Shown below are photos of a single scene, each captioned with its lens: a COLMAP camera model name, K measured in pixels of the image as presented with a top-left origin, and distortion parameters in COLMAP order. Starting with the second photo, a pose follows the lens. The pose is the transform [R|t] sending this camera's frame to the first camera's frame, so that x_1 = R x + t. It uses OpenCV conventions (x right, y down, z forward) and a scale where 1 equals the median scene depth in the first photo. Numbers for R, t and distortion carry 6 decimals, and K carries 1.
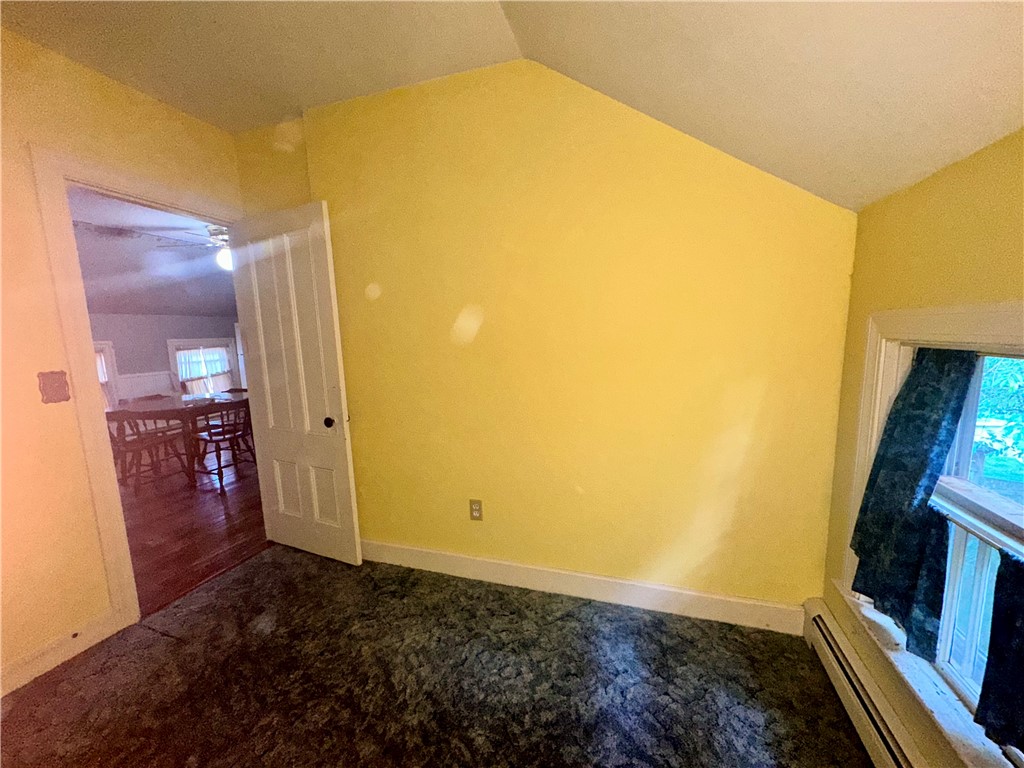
lens RADIAL K [[407.5, 0, 511.5], [0, 407.5, 380.2], [0, 0, 1]] dist [-0.002571, 0.000321]
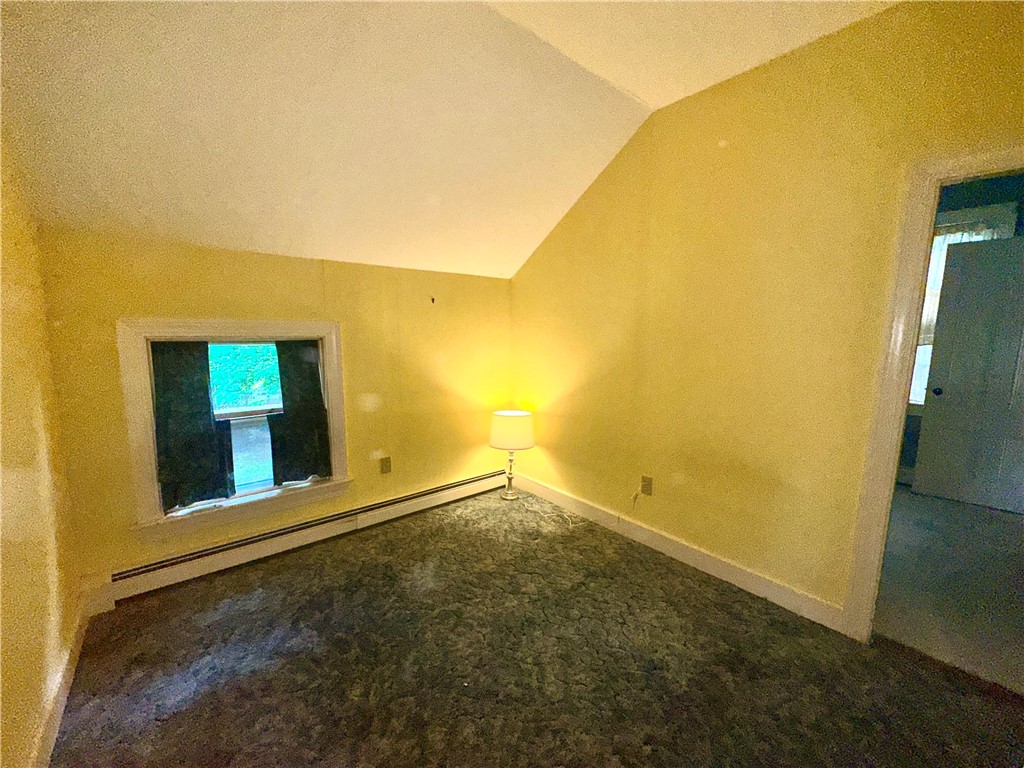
lens RADIAL K [[407.5, 0, 511.5], [0, 407.5, 380.2], [0, 0, 1]] dist [-0.002571, 0.000321]
pose [[-0.839623, -0.044607, 0.541335, -0.981579], [0.087466, 0.972512, 0.215799, -0.137677], [-0.536081, 0.228538, -0.812642, 1.468167]]
